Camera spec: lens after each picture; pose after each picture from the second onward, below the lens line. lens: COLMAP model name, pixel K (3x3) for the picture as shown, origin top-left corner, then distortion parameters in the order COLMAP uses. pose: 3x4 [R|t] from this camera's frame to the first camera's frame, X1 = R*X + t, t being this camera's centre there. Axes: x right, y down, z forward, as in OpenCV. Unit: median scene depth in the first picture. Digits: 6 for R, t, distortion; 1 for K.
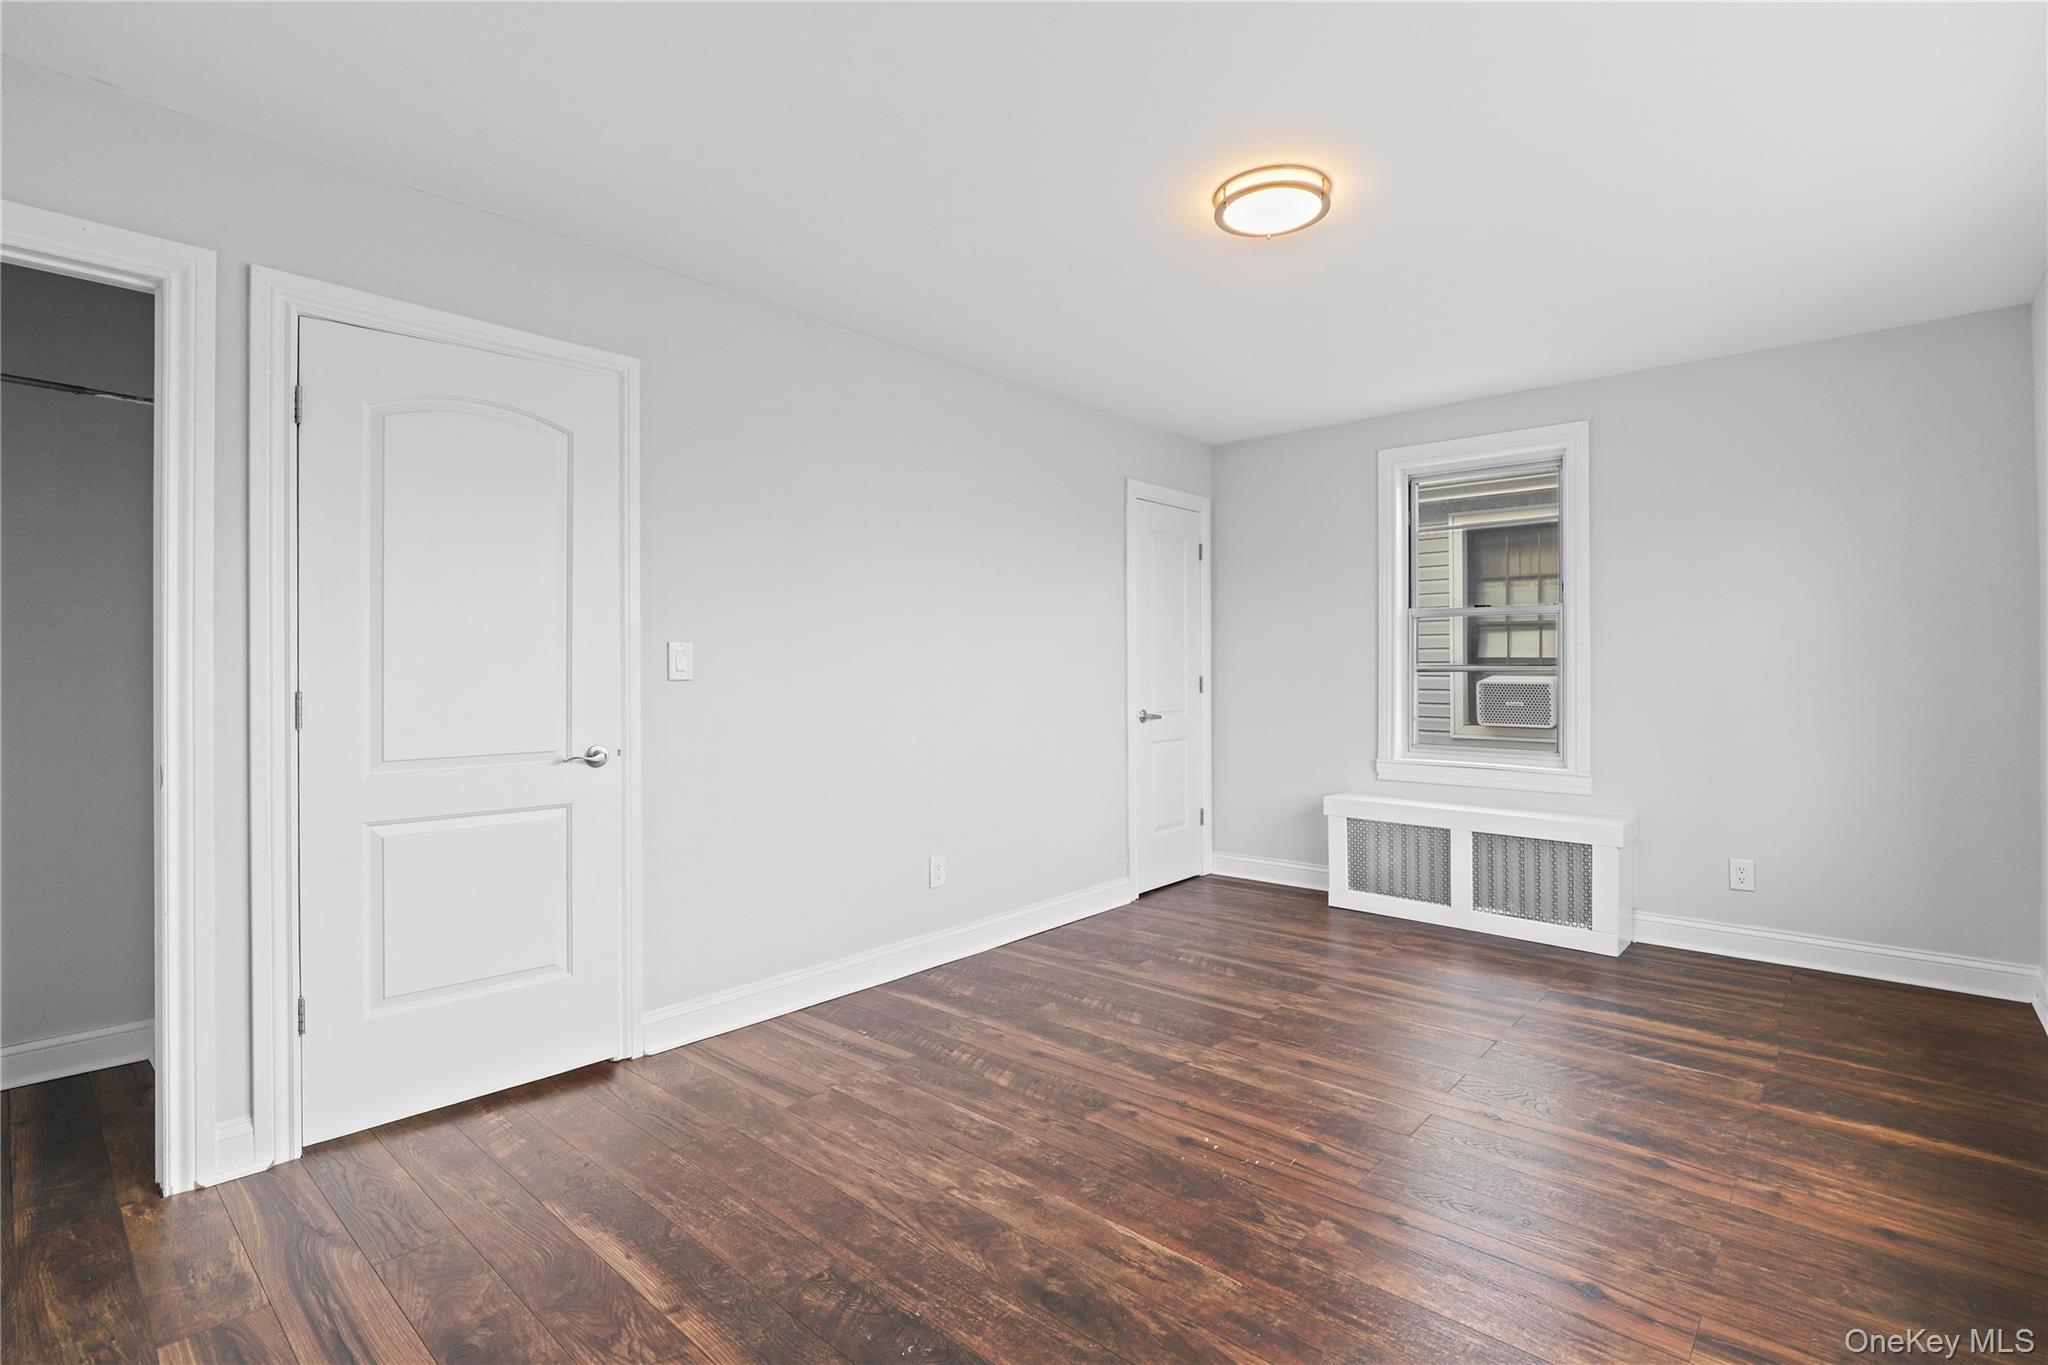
lens RADIAL K [[943.5, 0, 1022.6], [0, 943.5, 672.2], [0, 0, 1]] dist [-0.011142, 0.003054]
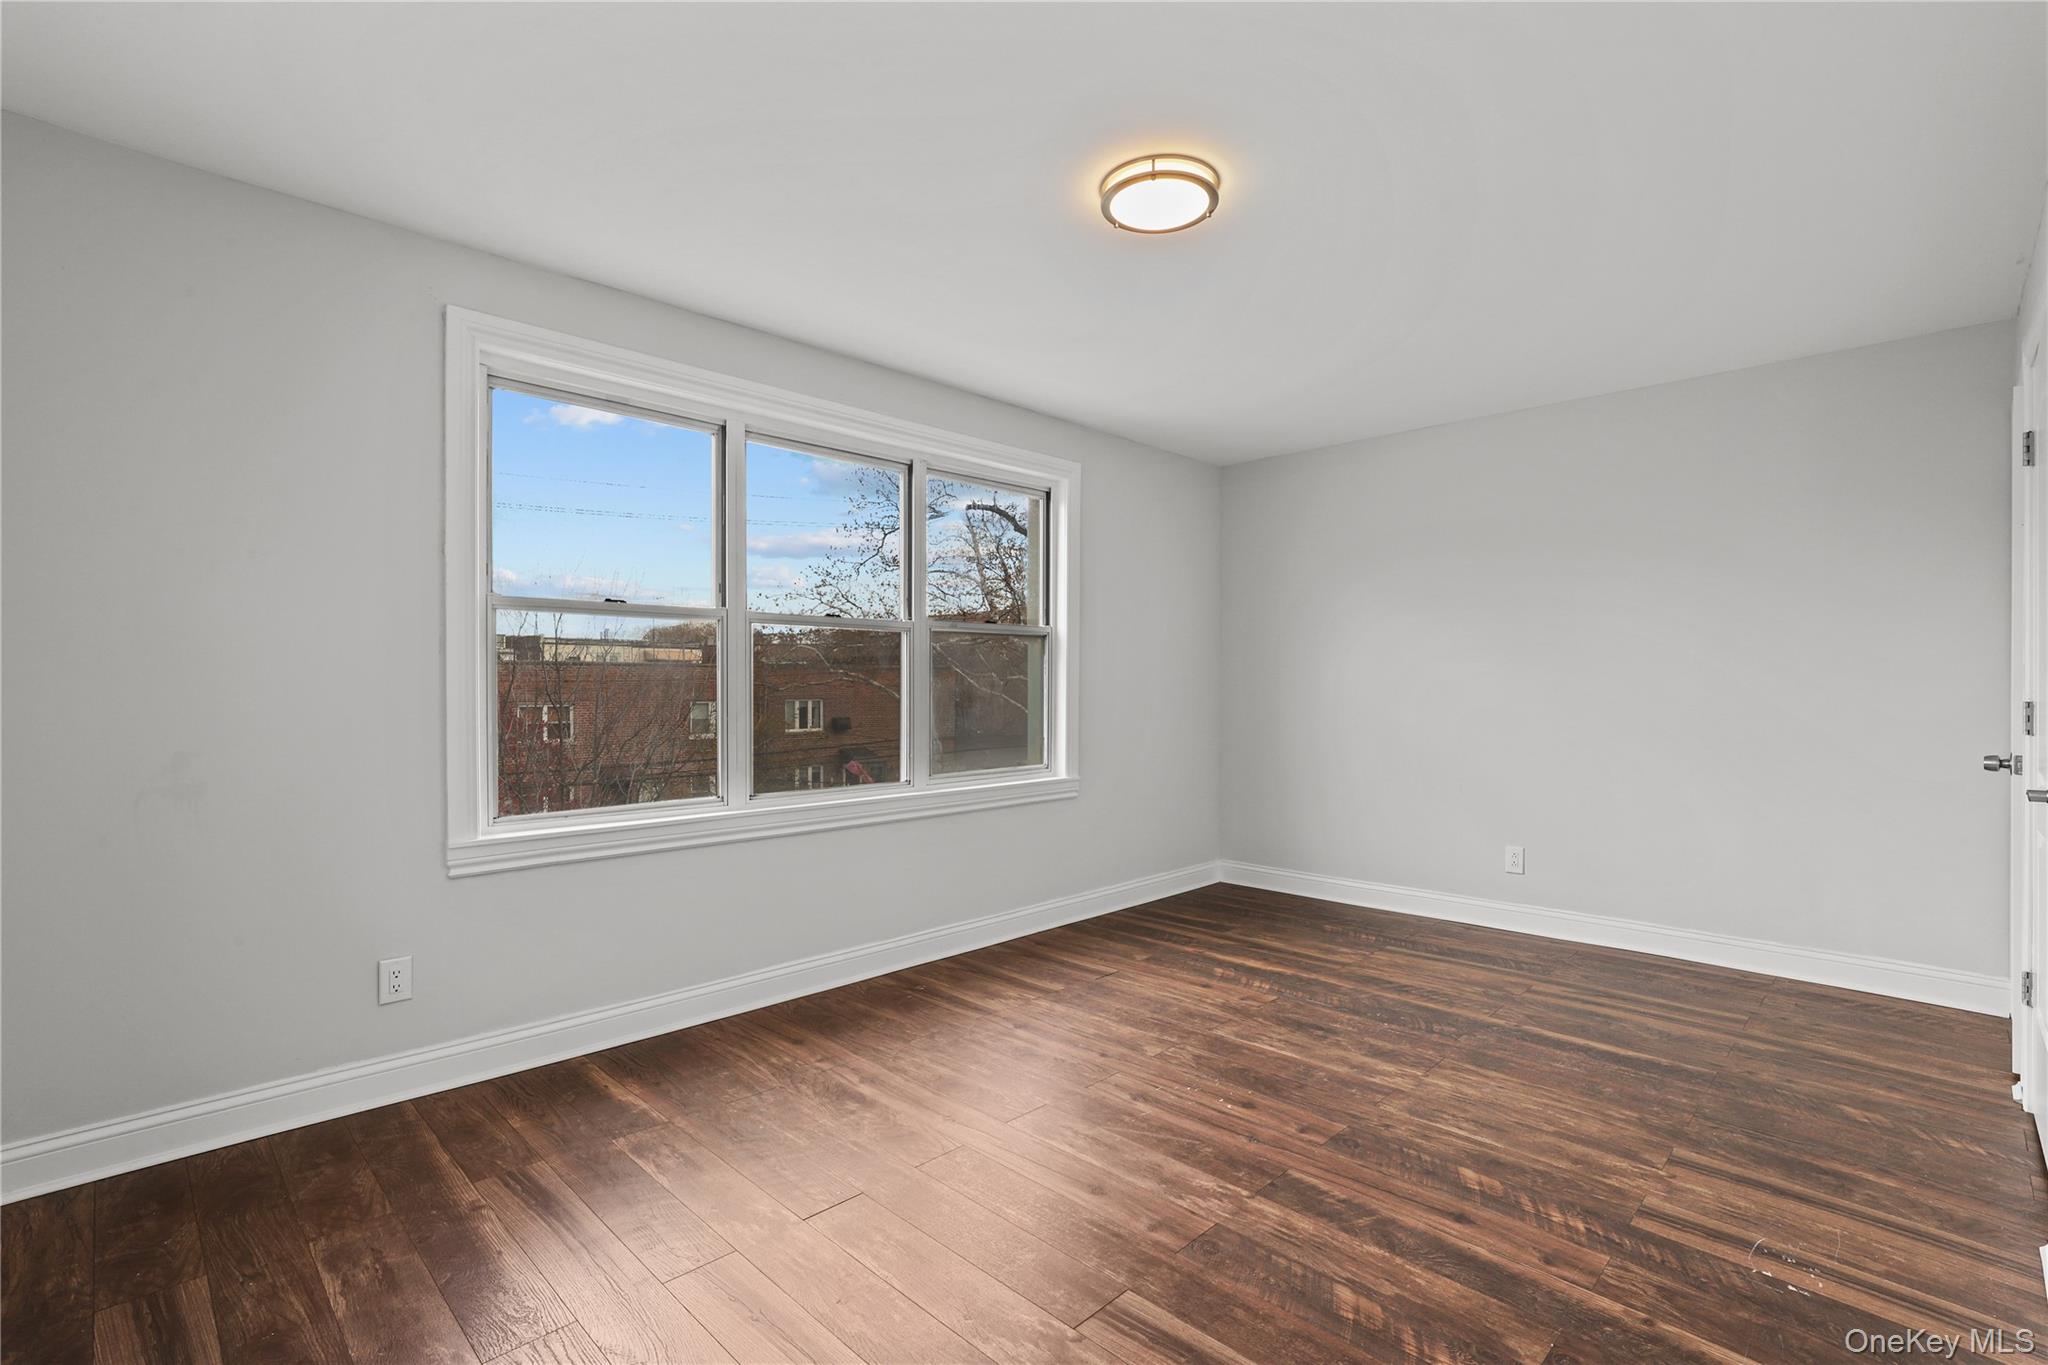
lens RADIAL K [[943.5, 0, 1024.0], [0, 943.5, 685.8], [0, 0, 1]] dist [-0.011142, 0.003054]
pose [[-0.999118, 0.000007, 0.041996, 0.336569], [0.000108, 0.999997, 0.002420, -0.005242], [-0.041996, 0.002423, -0.999115, 1.824470]]
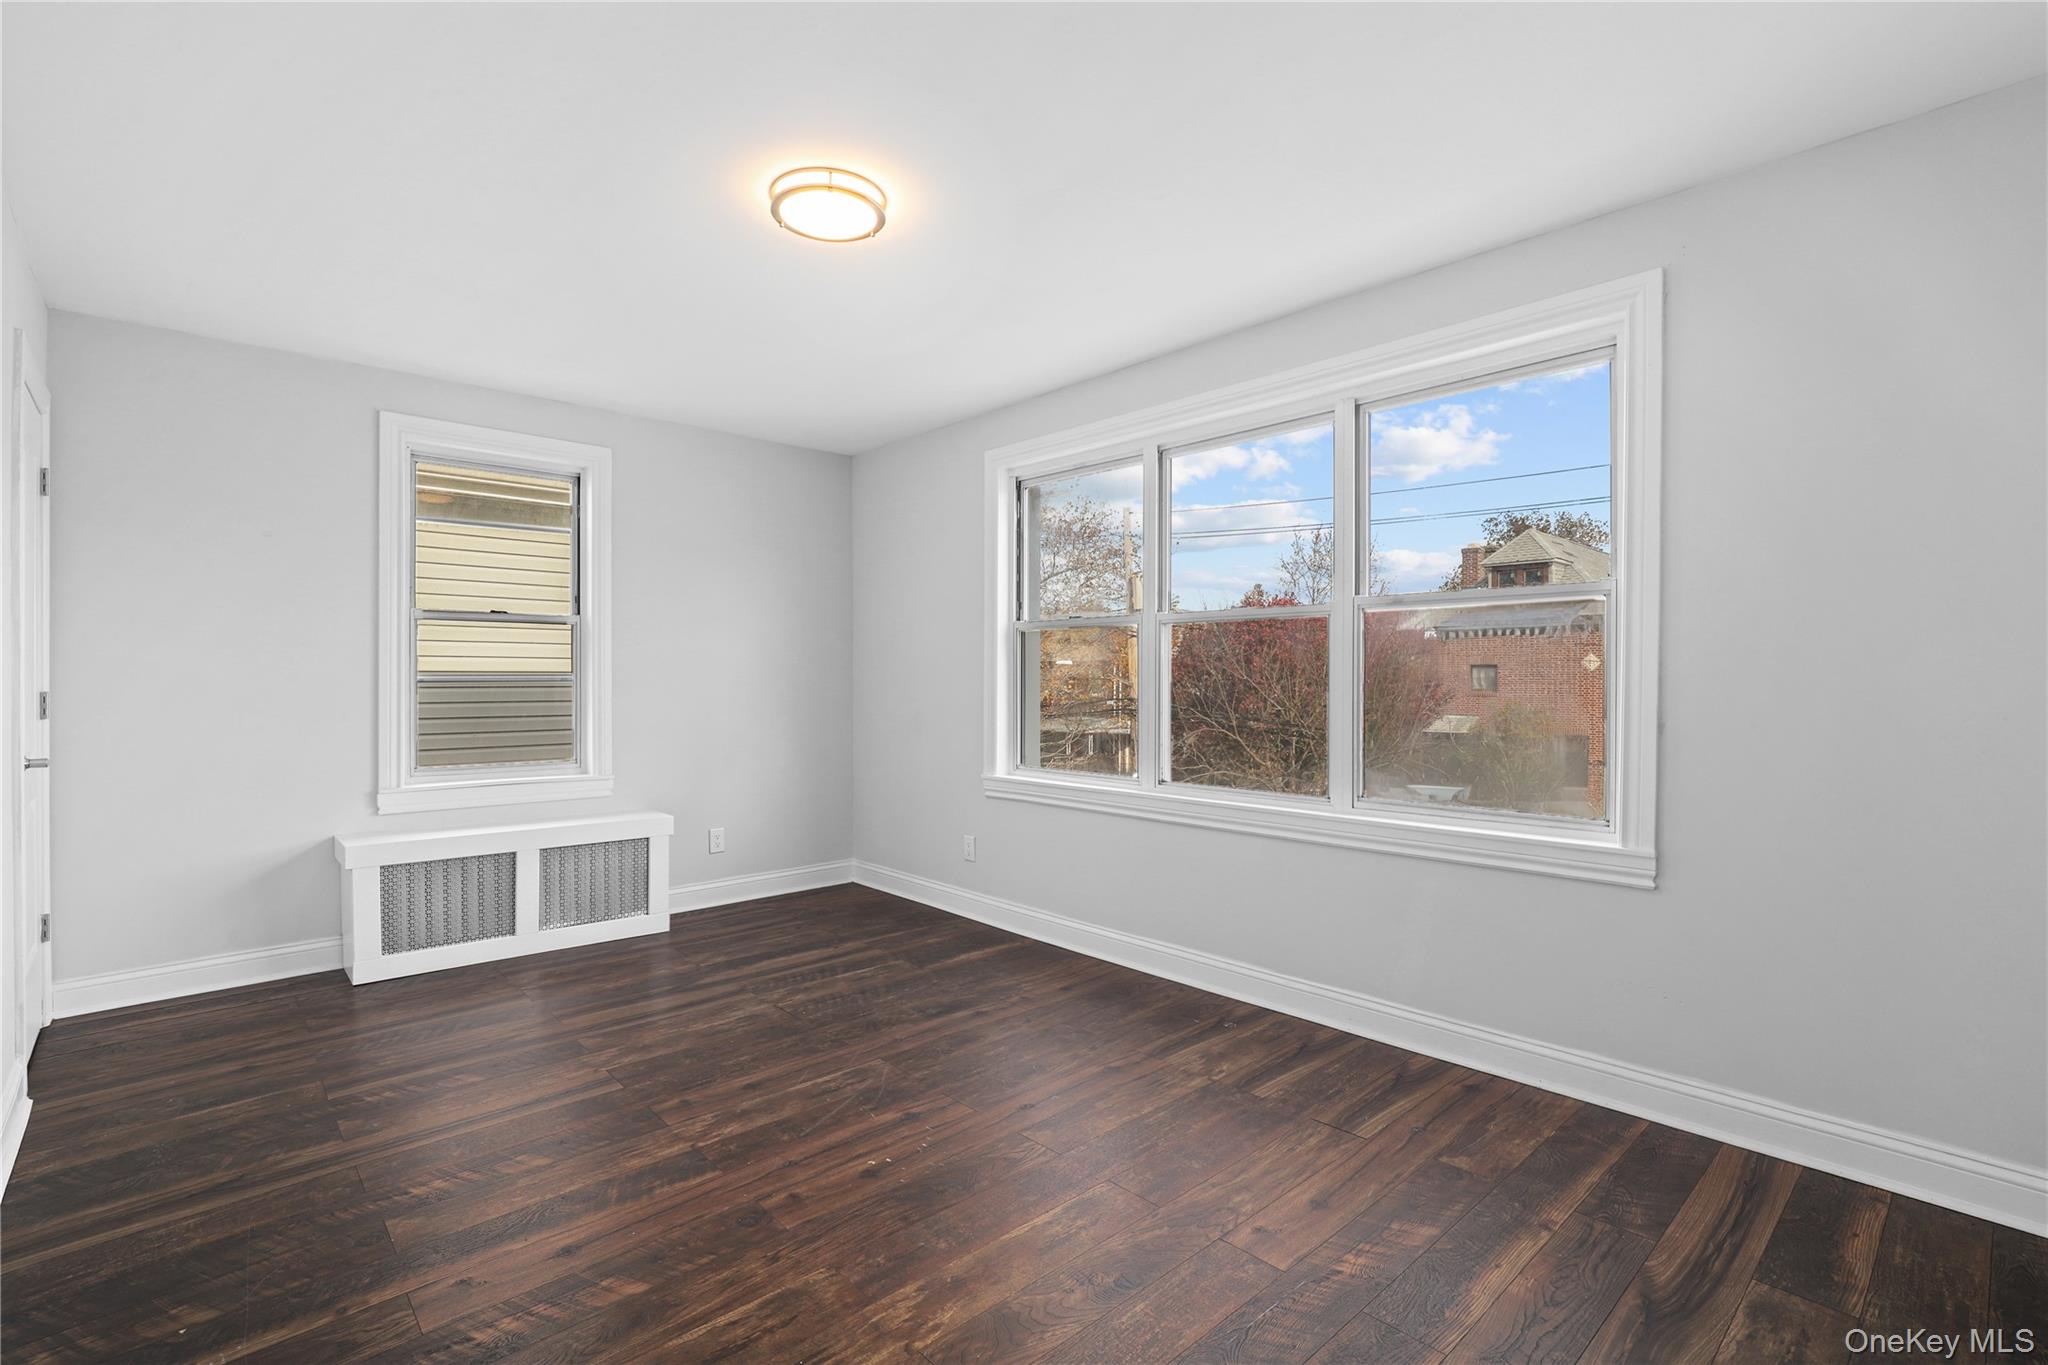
lens RADIAL K [[943.5, 0, 1010.7], [0, 943.5, 686.2], [0, 0, 1]] dist [-0.011142, 0.003054]
pose [[0.103738, -0.006512, 0.994583, -0.649944], [0.001229, 0.999979, 0.006419, -0.003276], [-0.994604, 0.000557, 0.103743, 0.647454]]
